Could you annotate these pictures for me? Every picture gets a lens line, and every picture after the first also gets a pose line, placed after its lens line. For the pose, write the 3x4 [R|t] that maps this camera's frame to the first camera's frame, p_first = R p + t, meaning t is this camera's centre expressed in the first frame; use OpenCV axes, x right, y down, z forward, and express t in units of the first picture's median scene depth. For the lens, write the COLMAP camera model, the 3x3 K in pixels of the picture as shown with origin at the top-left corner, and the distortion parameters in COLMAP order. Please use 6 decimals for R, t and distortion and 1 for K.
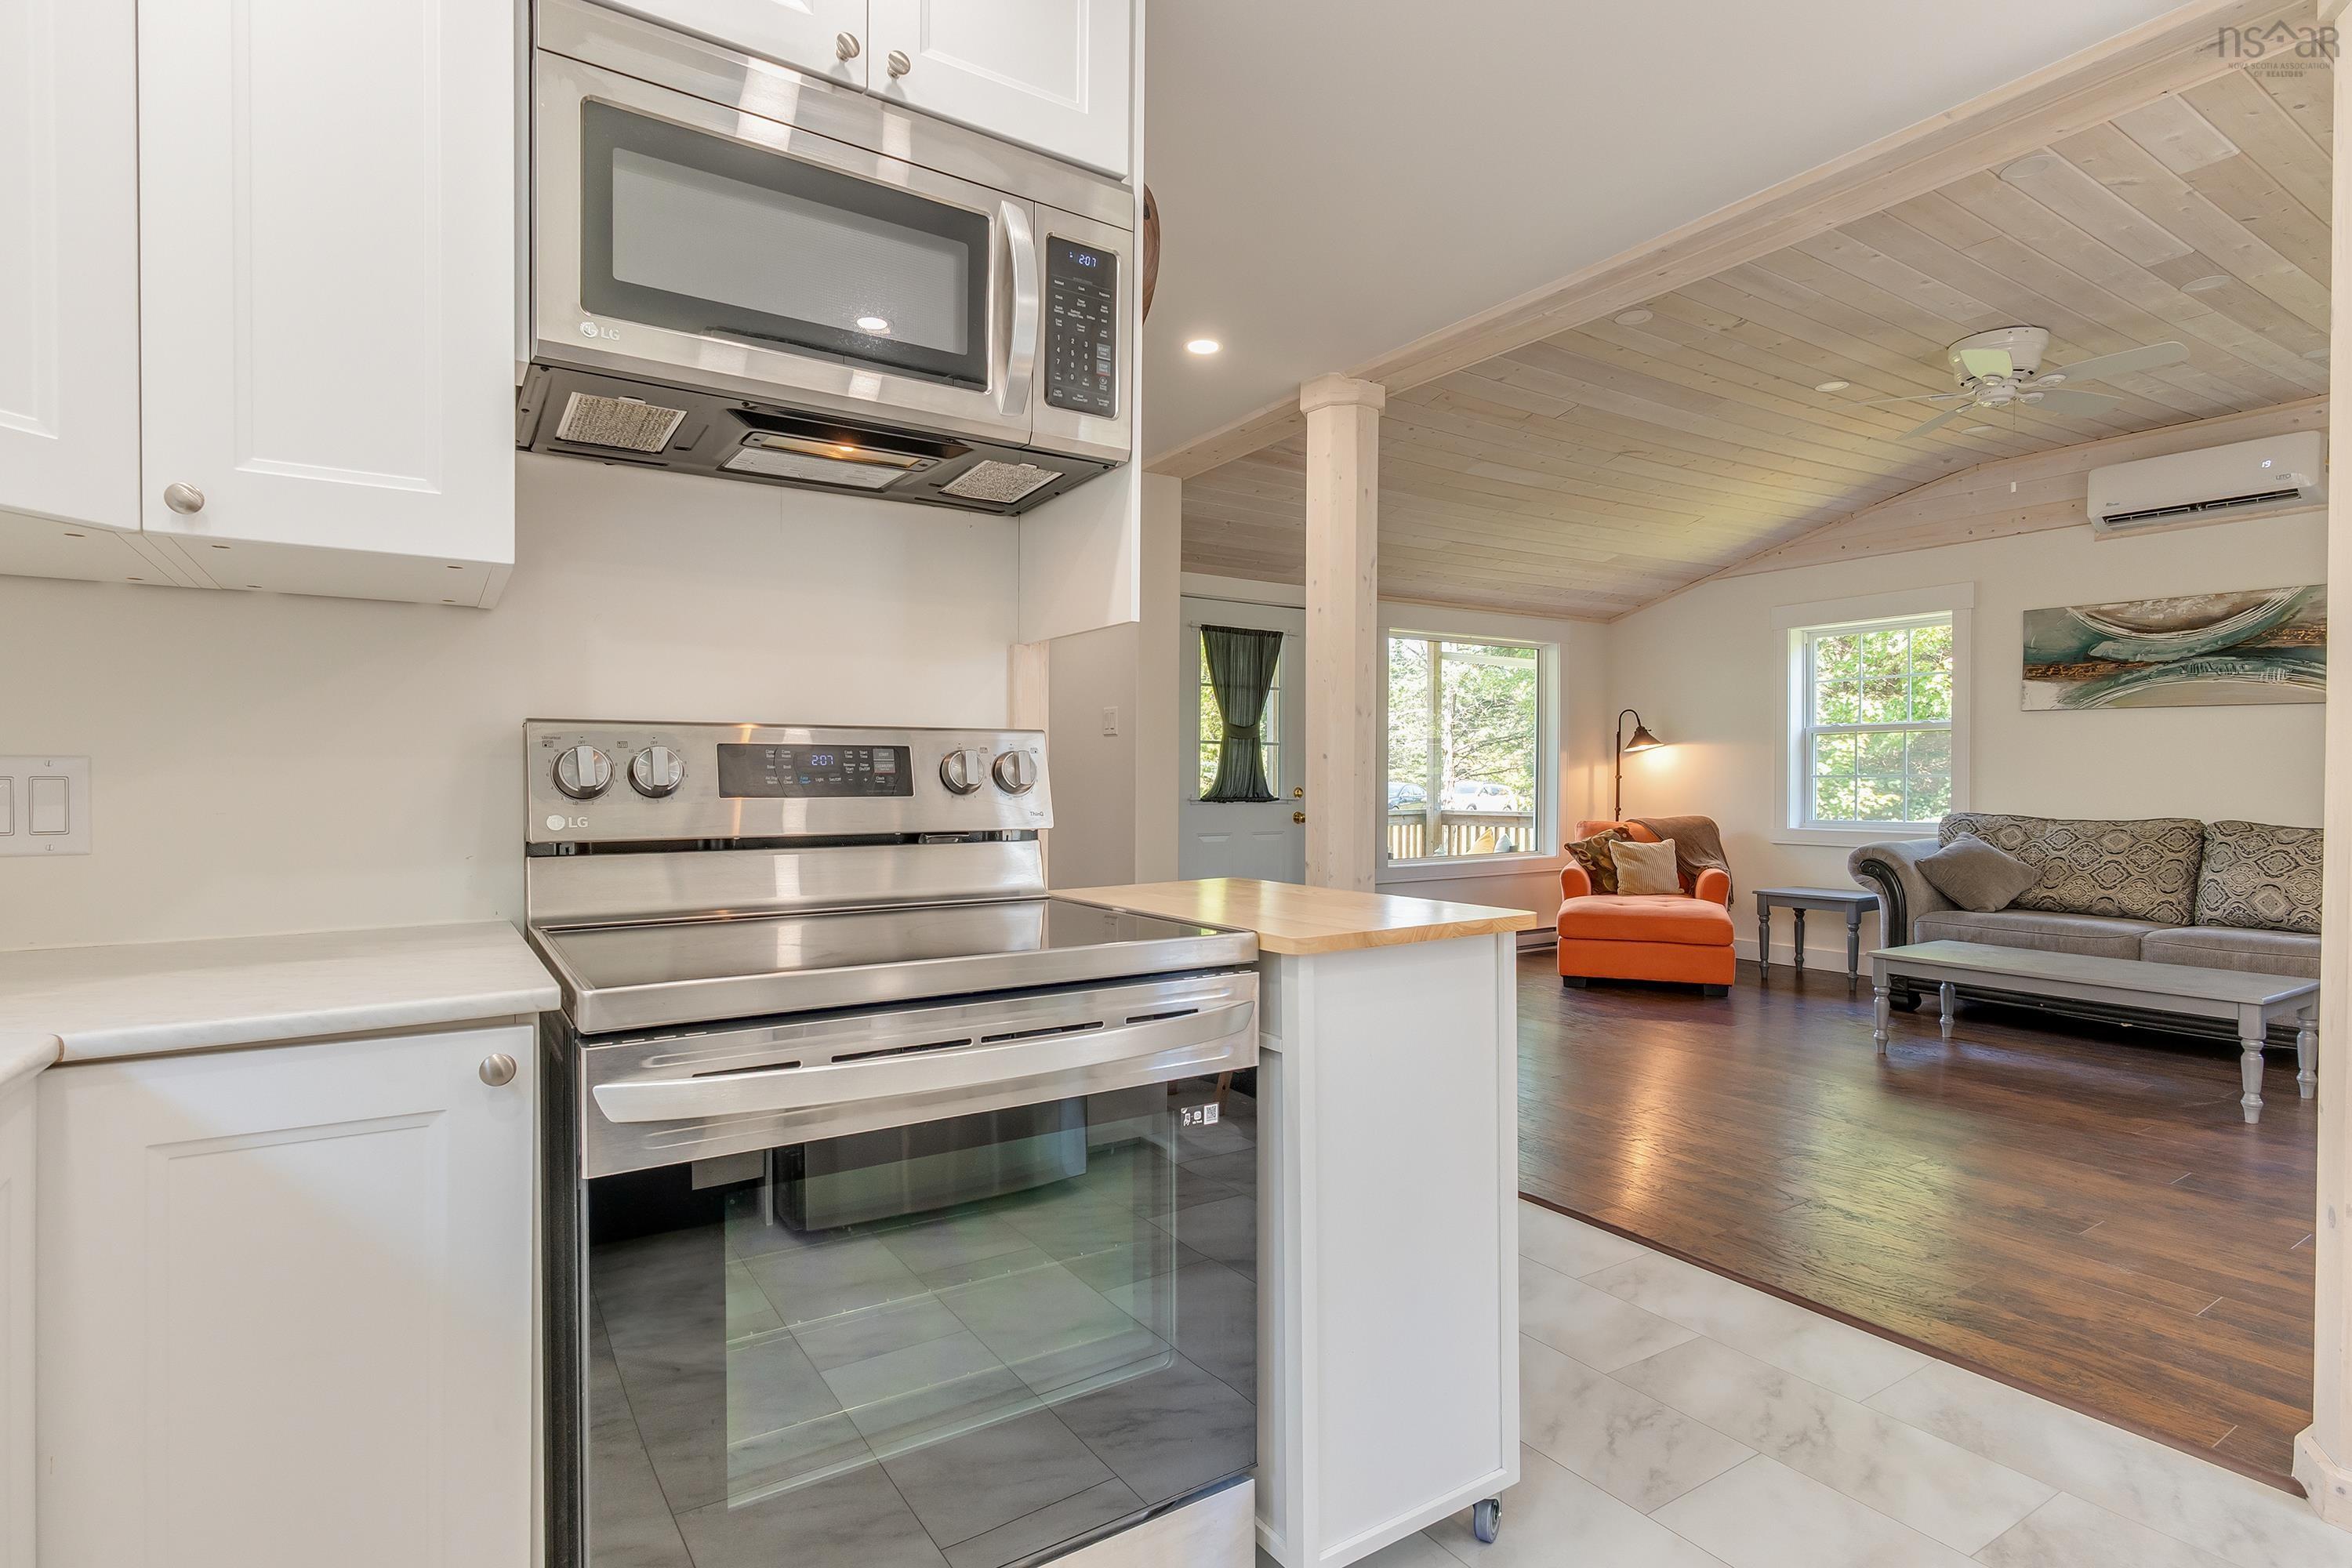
lens RADIAL K [[1170.3, 0, 1178.1], [0, 1170.3, 791.9], [0, 0, 1]] dist [0.001312, 0.002465]
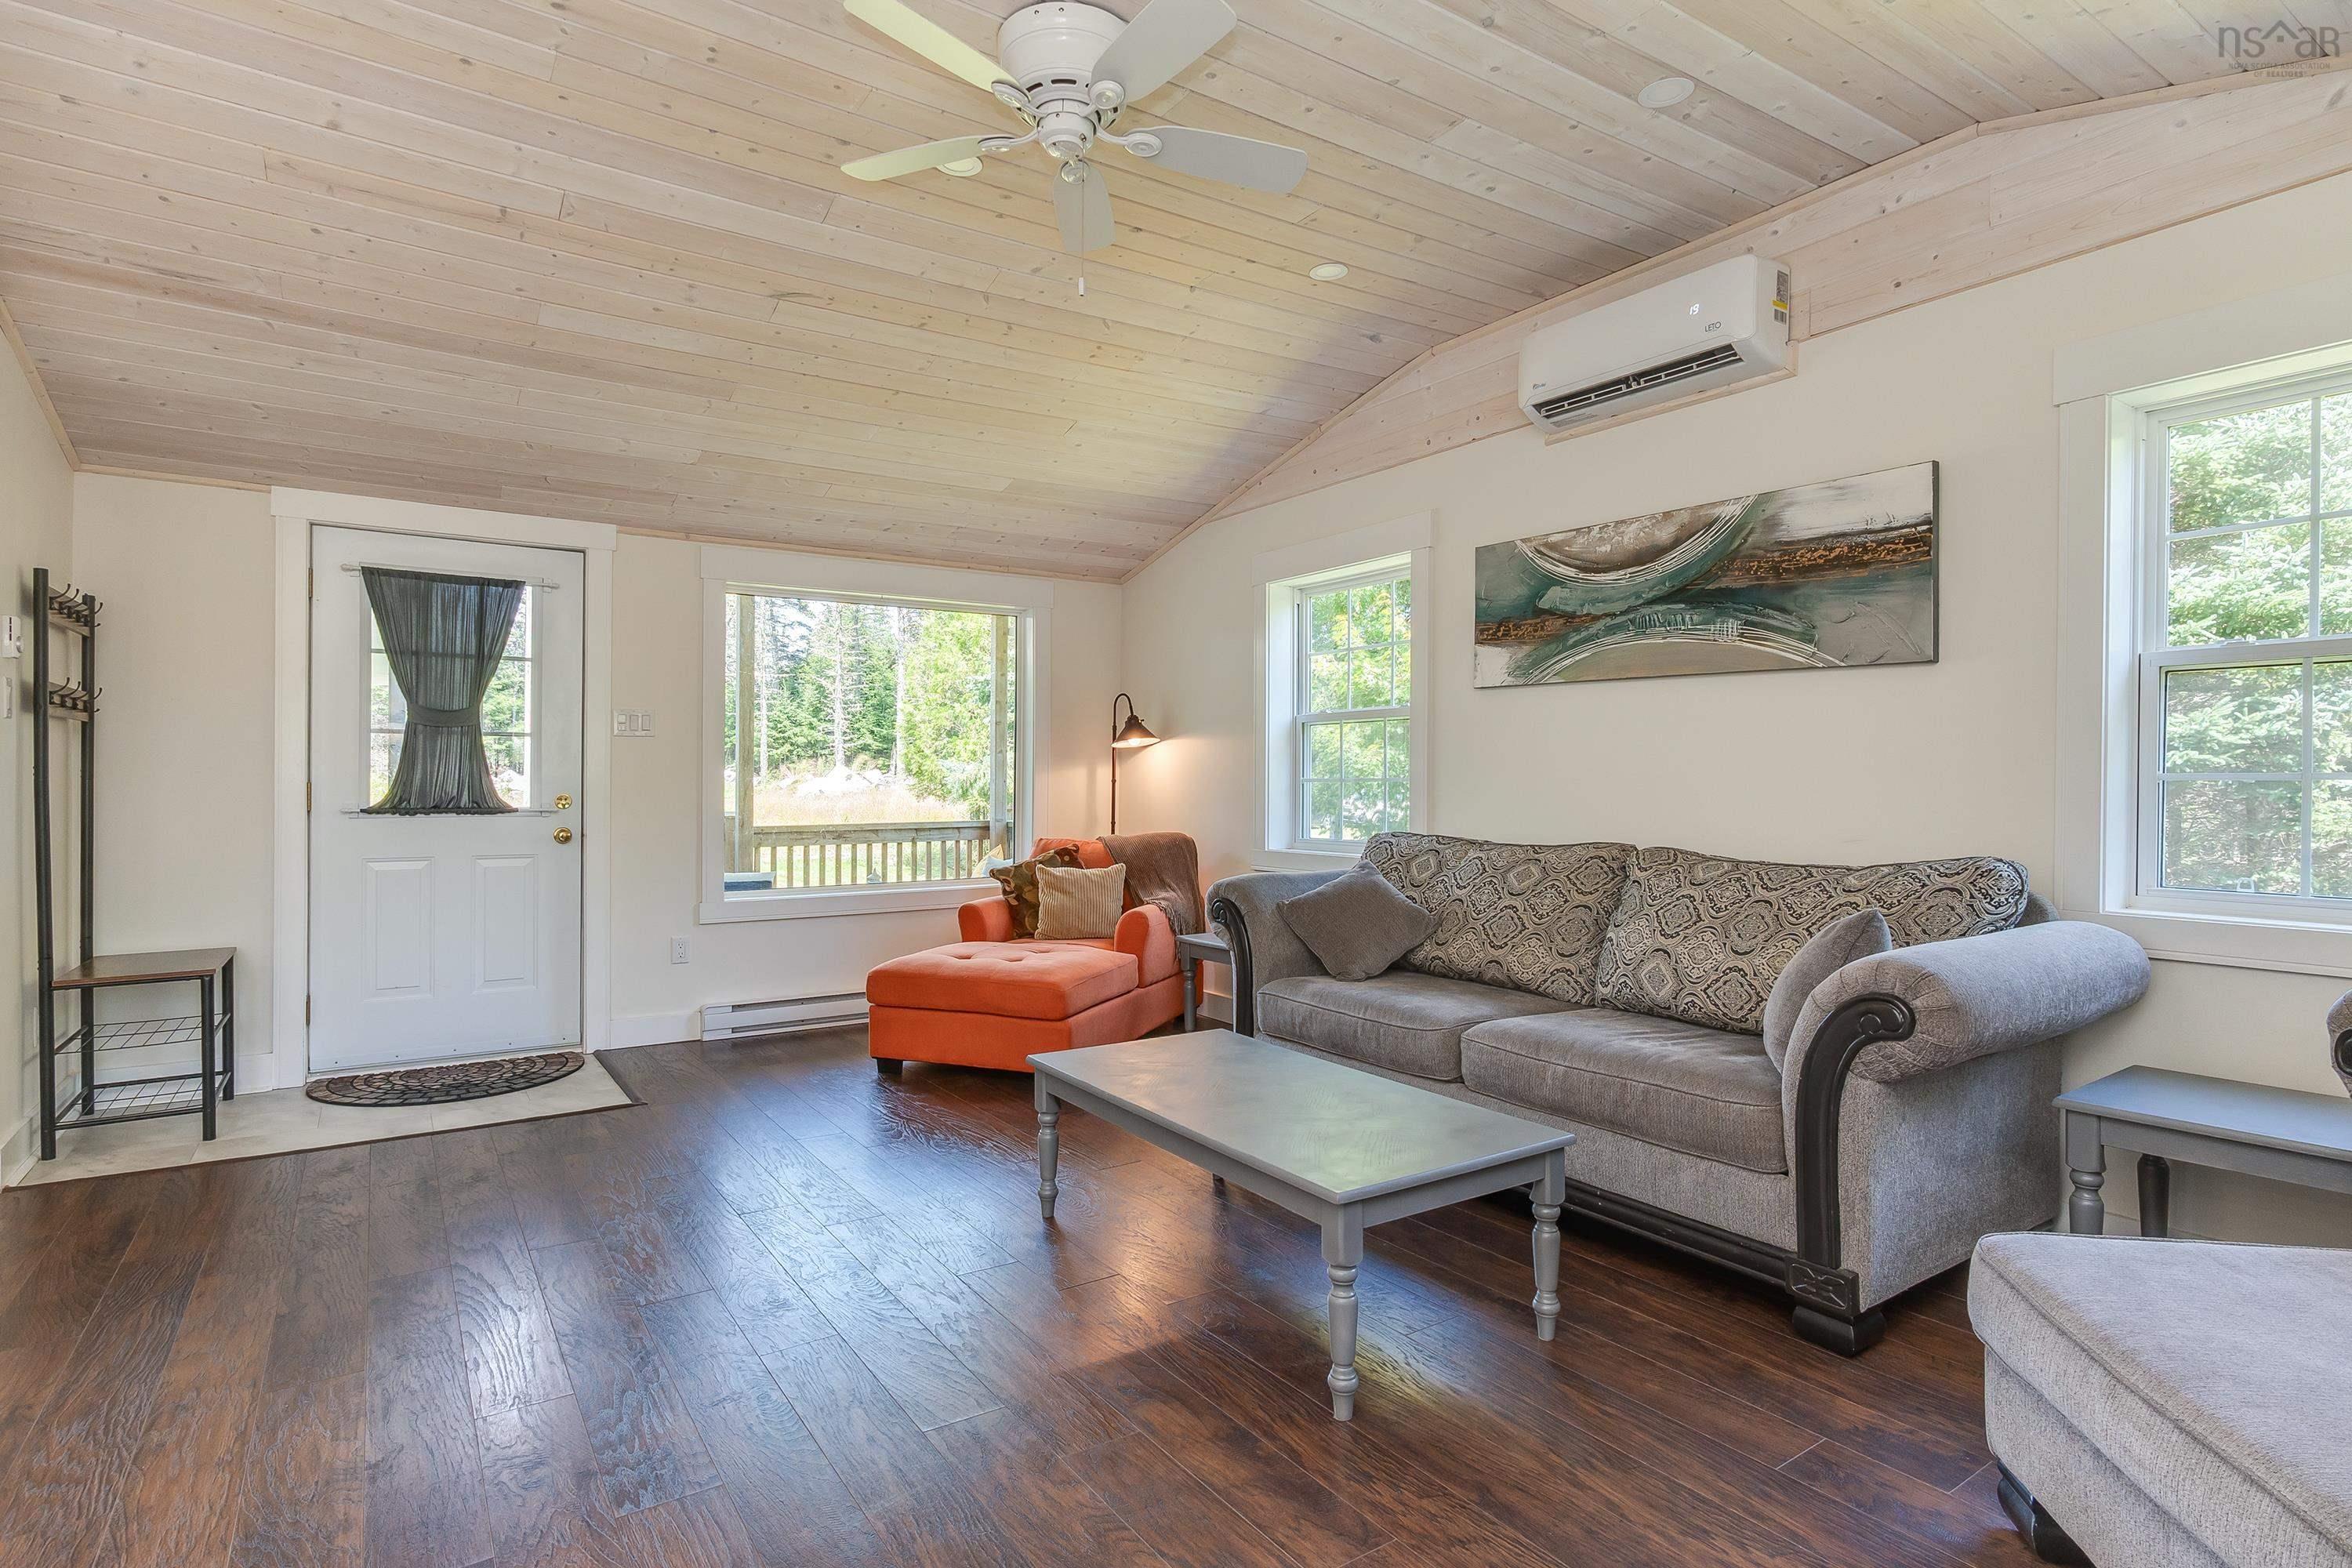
lens RADIAL K [[1176.8, 0, 1170.7], [0, 1176.8, 784.3], [0, 0, 1]] dist [-0.000720, 0.000756]
pose [[0.999924, 0.001486, 0.012266, 0.550158], [-0.001370, 0.999955, -0.009390, -0.004087], [-0.012280, 0.009372, 0.999881, 0.301497]]
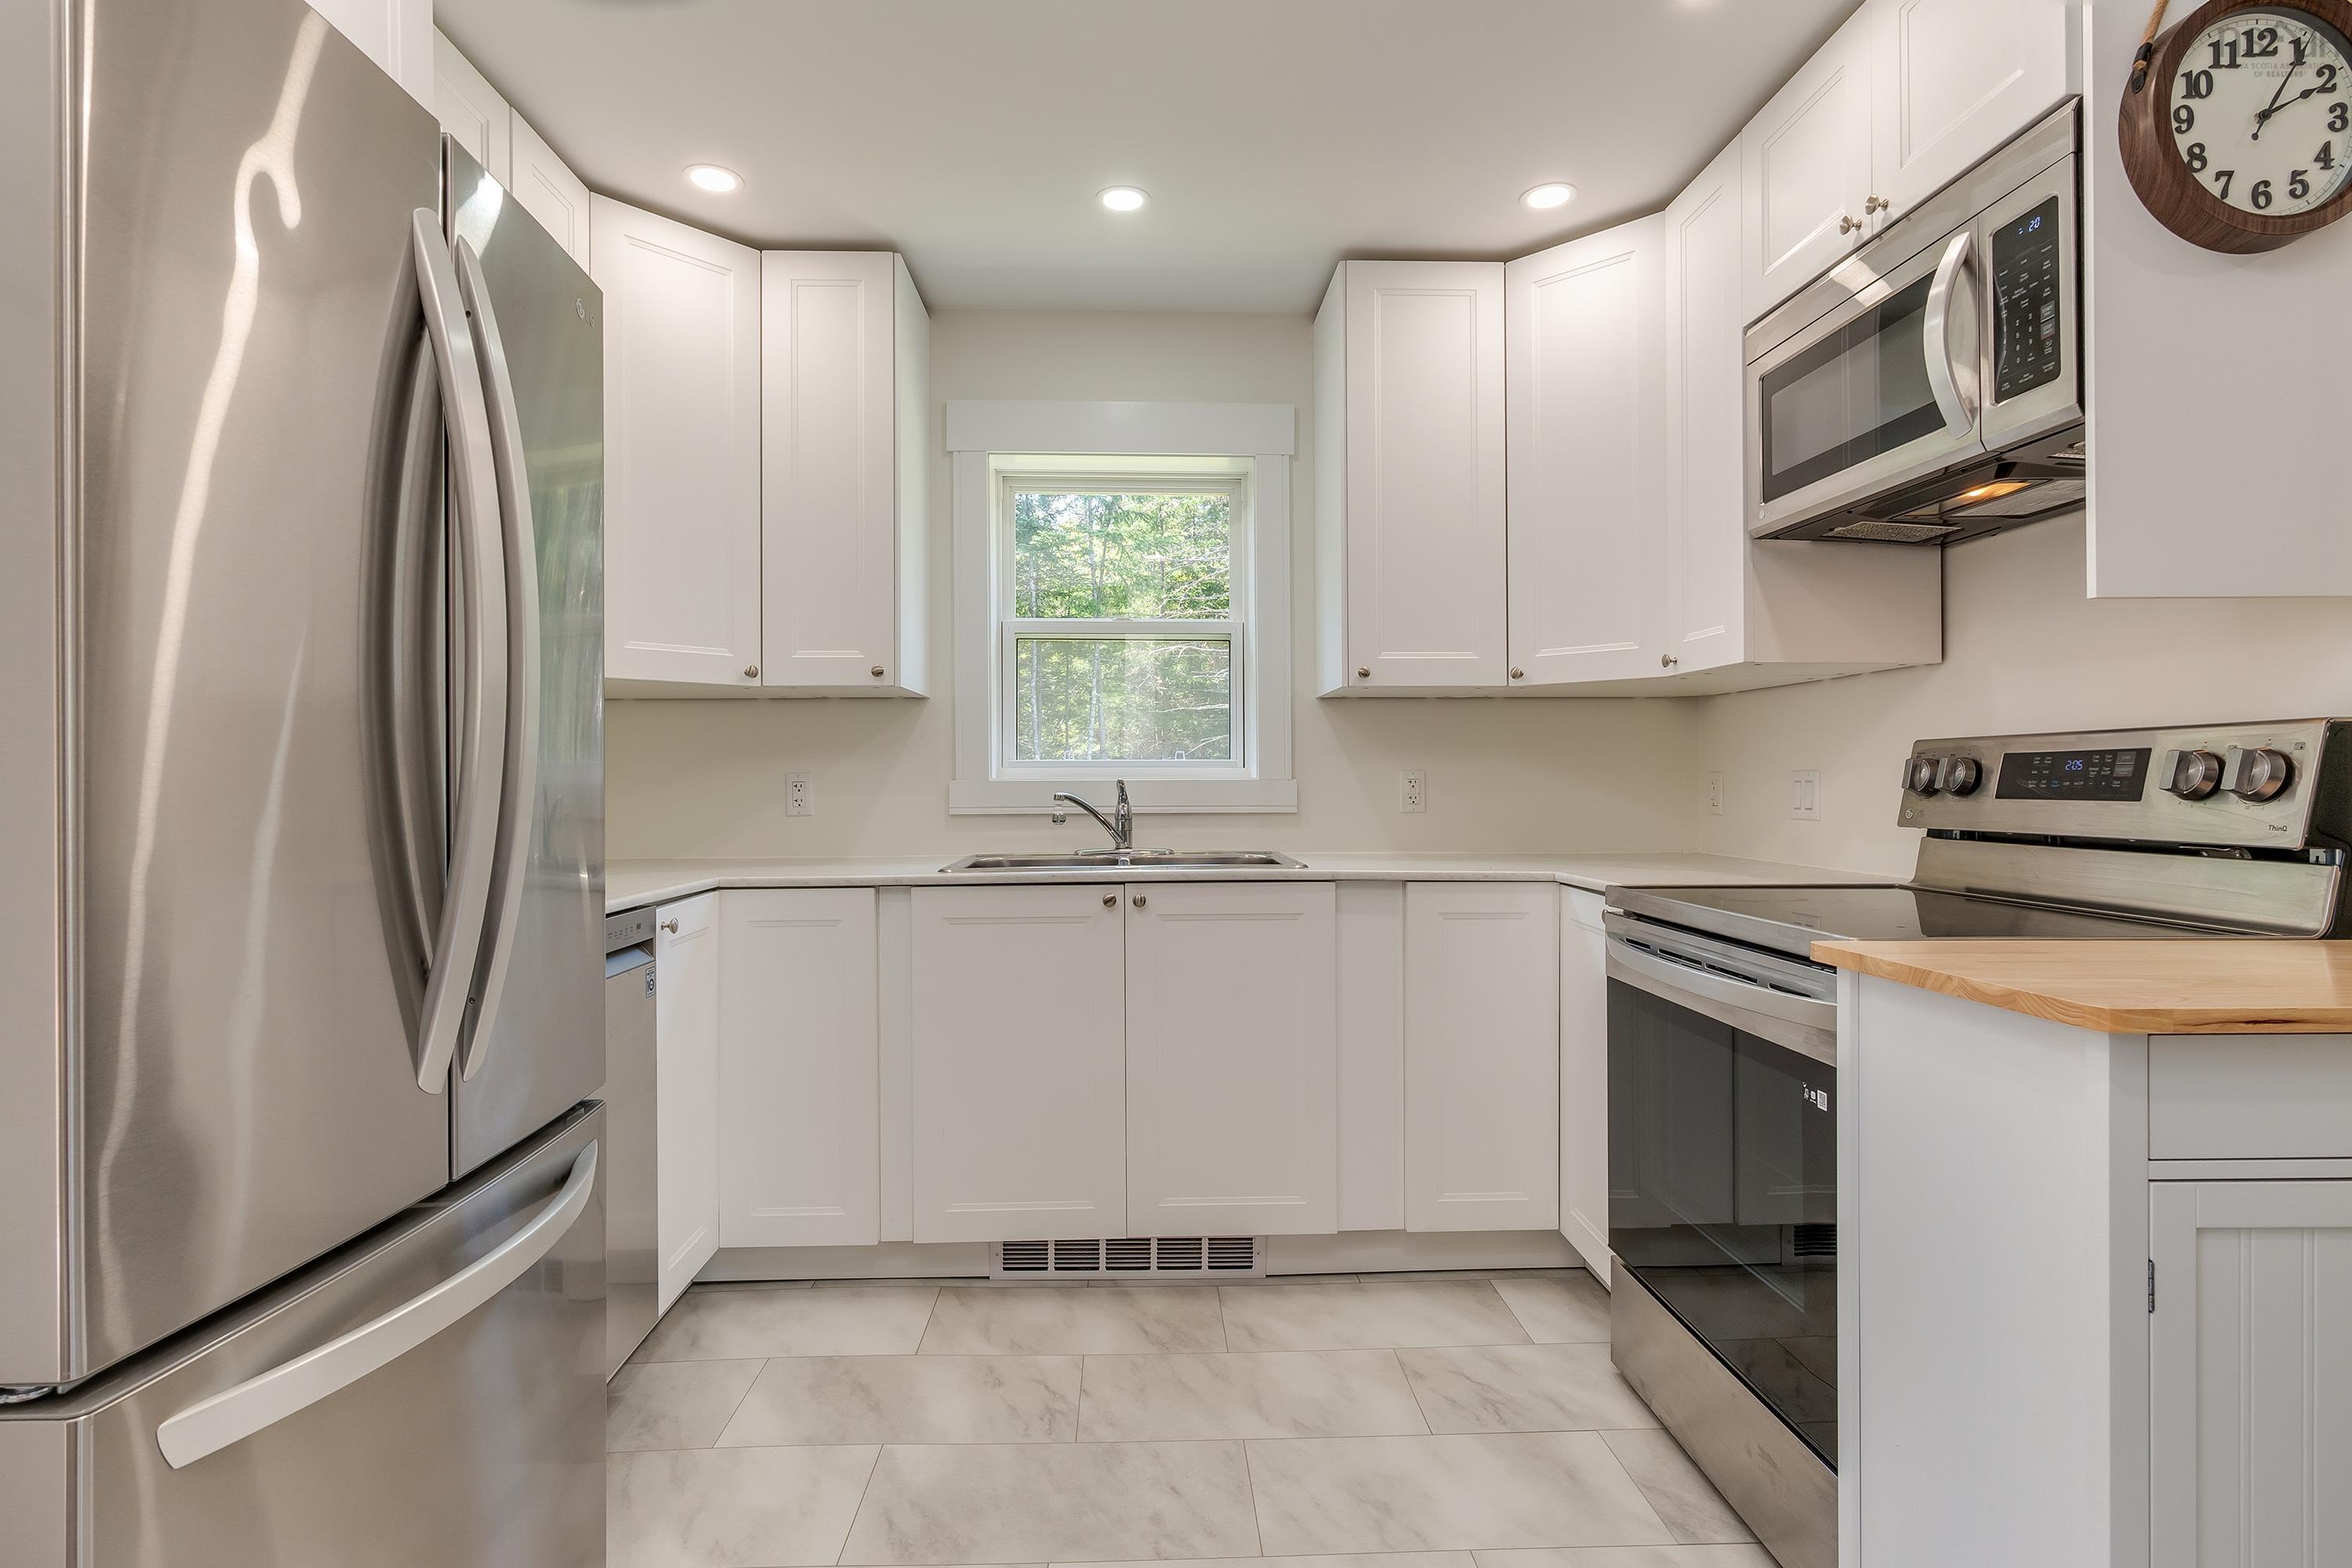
lens RADIAL K [[1163.4, 0, 1177.5], [0, 1163.4, 780.5], [0, 0, 1]] dist [-0.001619, 0.000969]
pose [[-0.513427, -0.000438, -0.858133, 0.309047], [-0.008002, 0.999959, 0.004277, -0.003459], [0.858096, 0.009063, -0.513409, 0.260703]]
